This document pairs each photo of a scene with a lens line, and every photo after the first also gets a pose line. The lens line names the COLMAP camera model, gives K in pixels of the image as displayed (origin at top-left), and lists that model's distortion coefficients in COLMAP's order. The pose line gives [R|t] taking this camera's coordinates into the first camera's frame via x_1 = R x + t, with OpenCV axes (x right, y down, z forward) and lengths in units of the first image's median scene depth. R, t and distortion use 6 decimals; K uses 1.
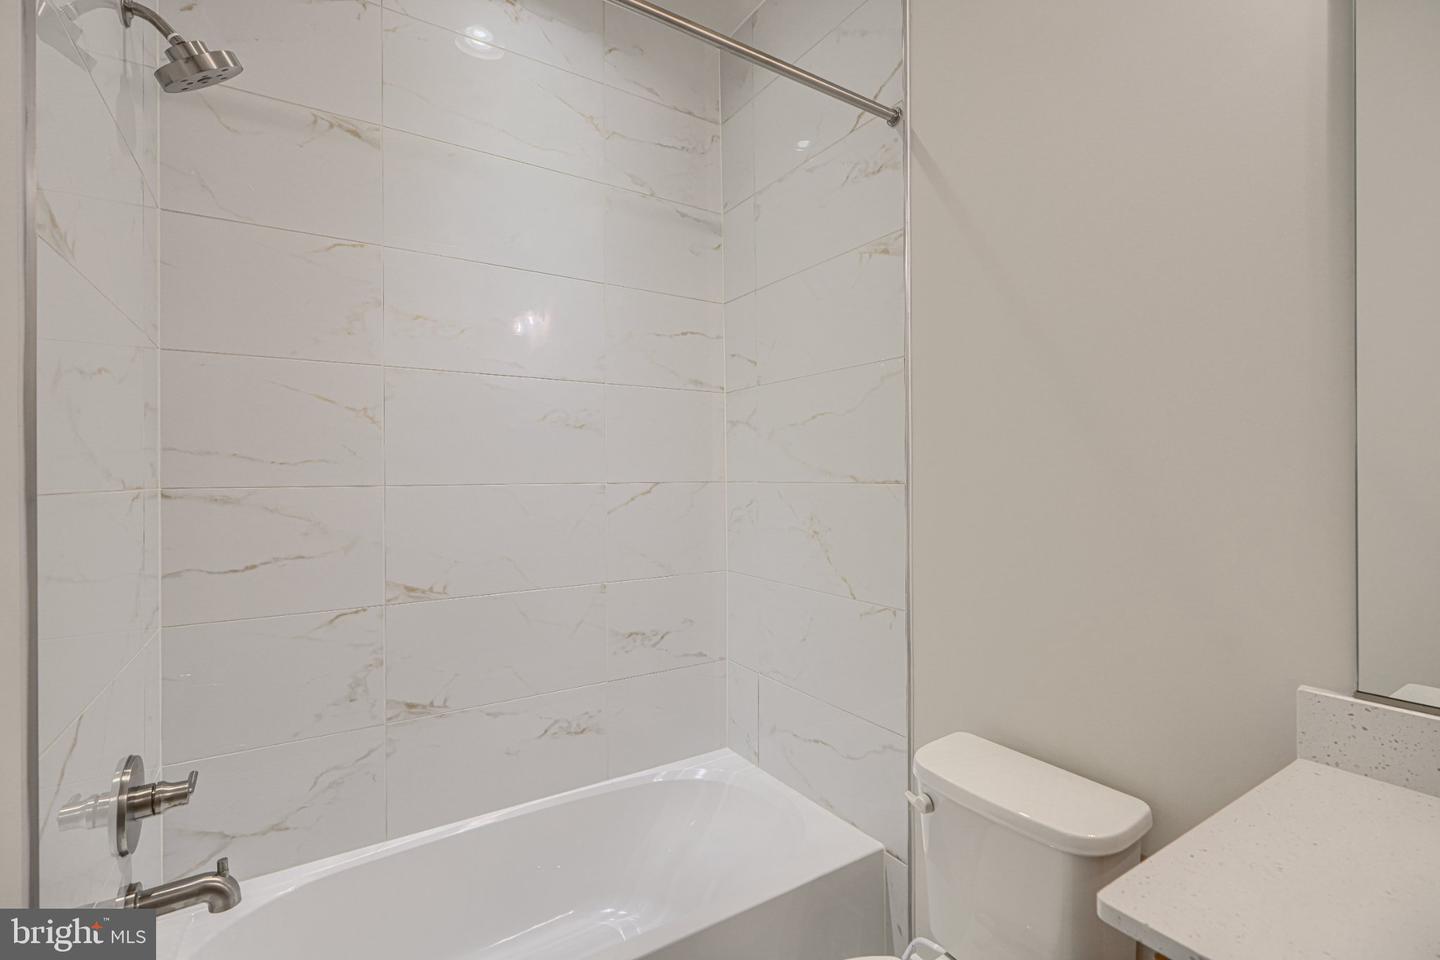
lens RADIAL K [[650.1, 0, 713.9], [0, 650.1, 480.2], [0, 0, 1]] dist [0.002792, 0.001193]
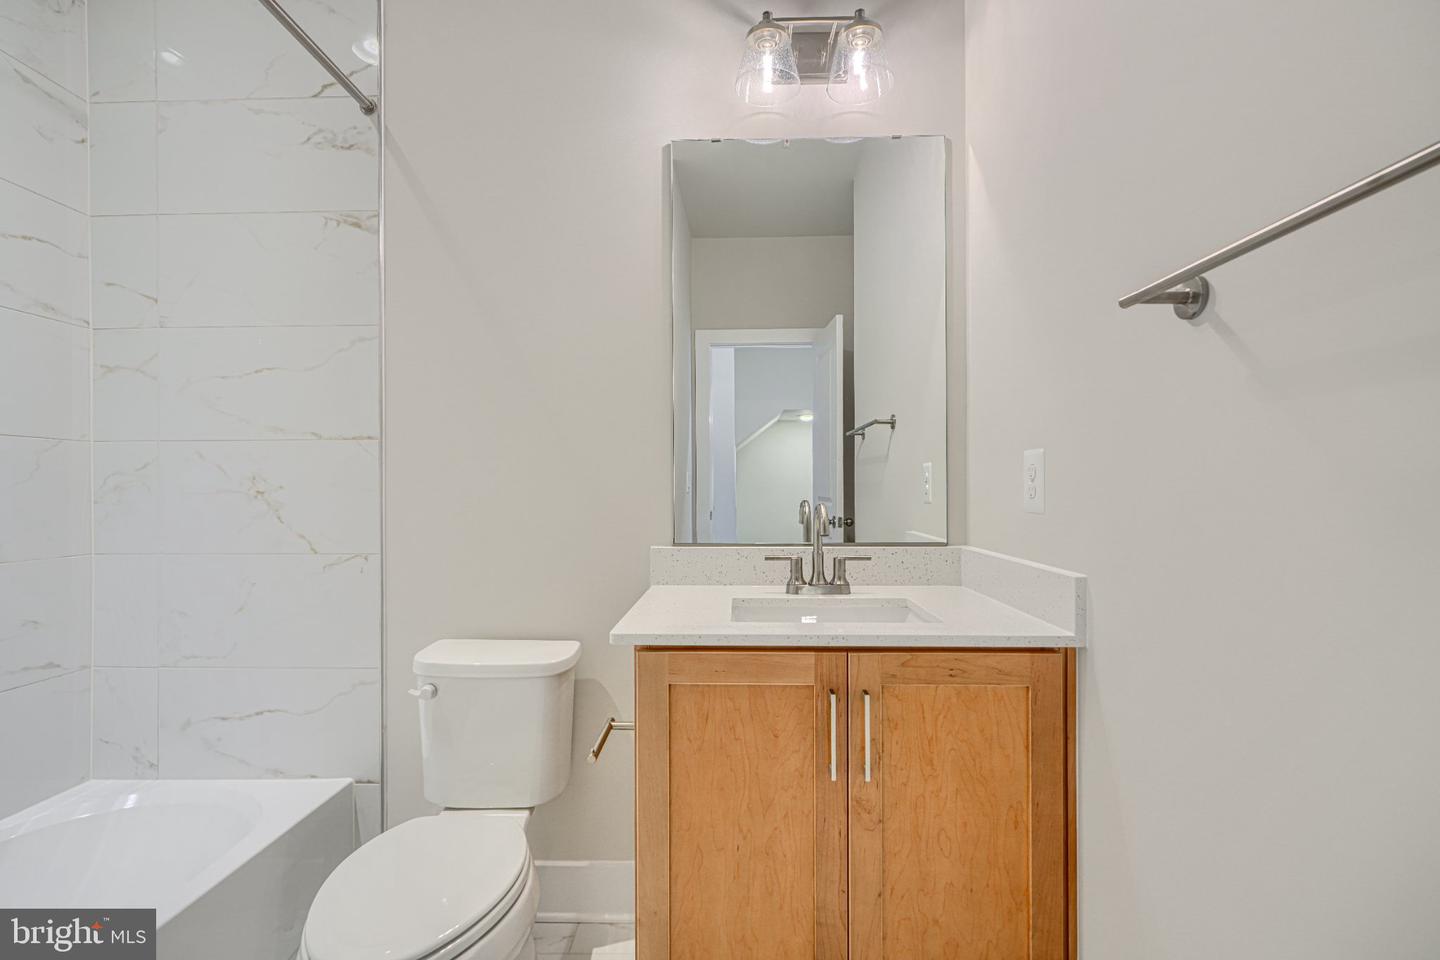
lens RADIAL K [[650.1, 0, 720.1], [0, 650.1, 488.1], [0, 0, 1]] dist [0.002792, 0.001193]
pose [[0.567117, 0.002669, 0.823633, -0.271645], [0.006051, 0.999954, -0.007407, 0.093685], [-0.823615, 0.009185, 0.567075, -0.104609]]
